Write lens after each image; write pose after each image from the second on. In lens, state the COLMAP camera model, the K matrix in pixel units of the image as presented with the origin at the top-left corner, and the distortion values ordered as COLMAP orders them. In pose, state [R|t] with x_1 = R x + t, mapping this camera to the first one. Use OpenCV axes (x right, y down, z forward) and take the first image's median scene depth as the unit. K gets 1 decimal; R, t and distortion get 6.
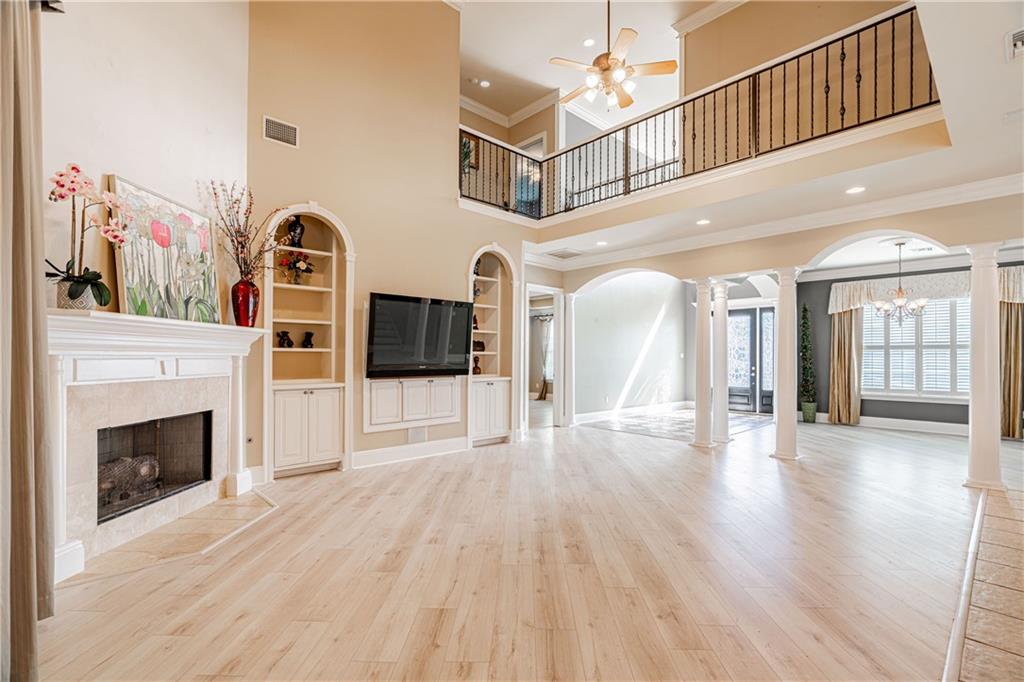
lens RADIAL K [[464.0, 0, 509.0], [0, 464.0, 352.5], [0, 0, 1]] dist [-0.000286, 0.000374]
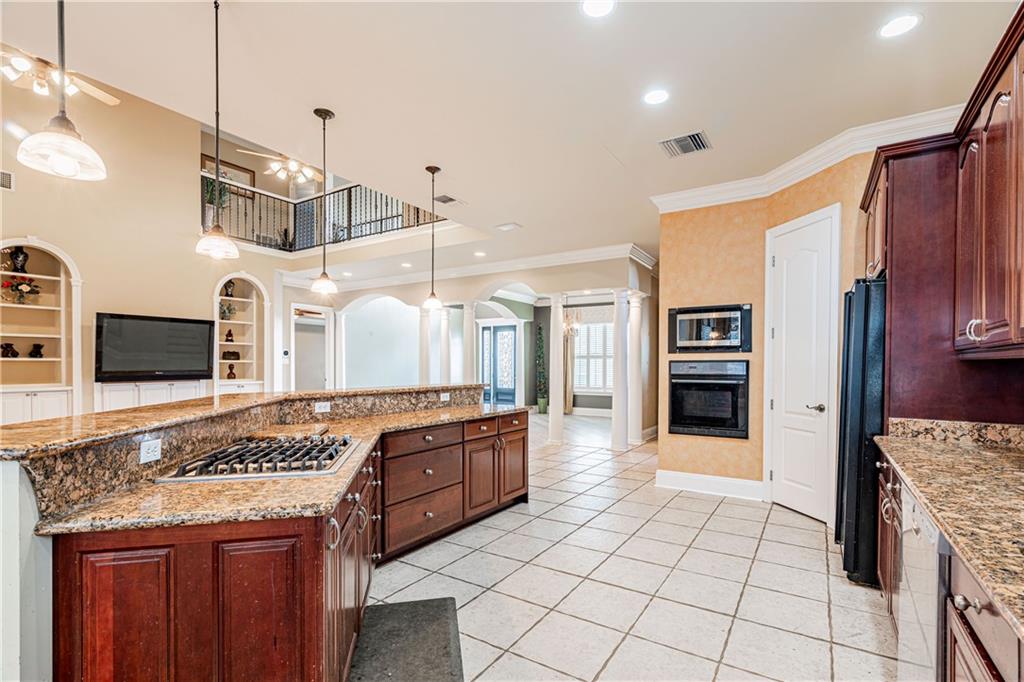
lens RADIAL K [[464.0, 0, 529.7], [0, 464.0, 366.8], [0, 0, 1]] dist [-0.000286, 0.000374]
pose [[0.964175, -0.003414, 0.265245, 0.345008], [-0.001171, 0.999853, 0.017125, -0.005920], [-0.265265, -0.016822, 0.964029, -0.350183]]
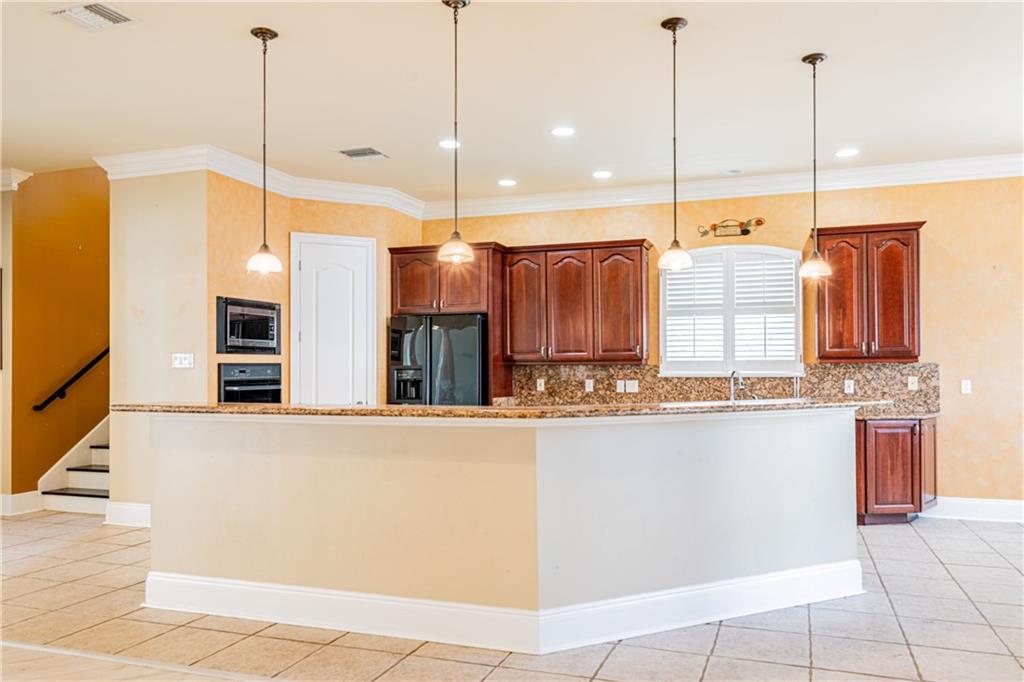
lens RADIAL K [[768.7, 0, 512.2], [0, 768.7, 347.3], [0, 0, 1]] dist [0.005644, 0.000594]
pose [[-0.440953, 0.023671, 0.897218, -0.231996], [-0.009916, 0.999463, -0.031243, 0.002783], [-0.897475, -0.022674, -0.440482, 0.366951]]
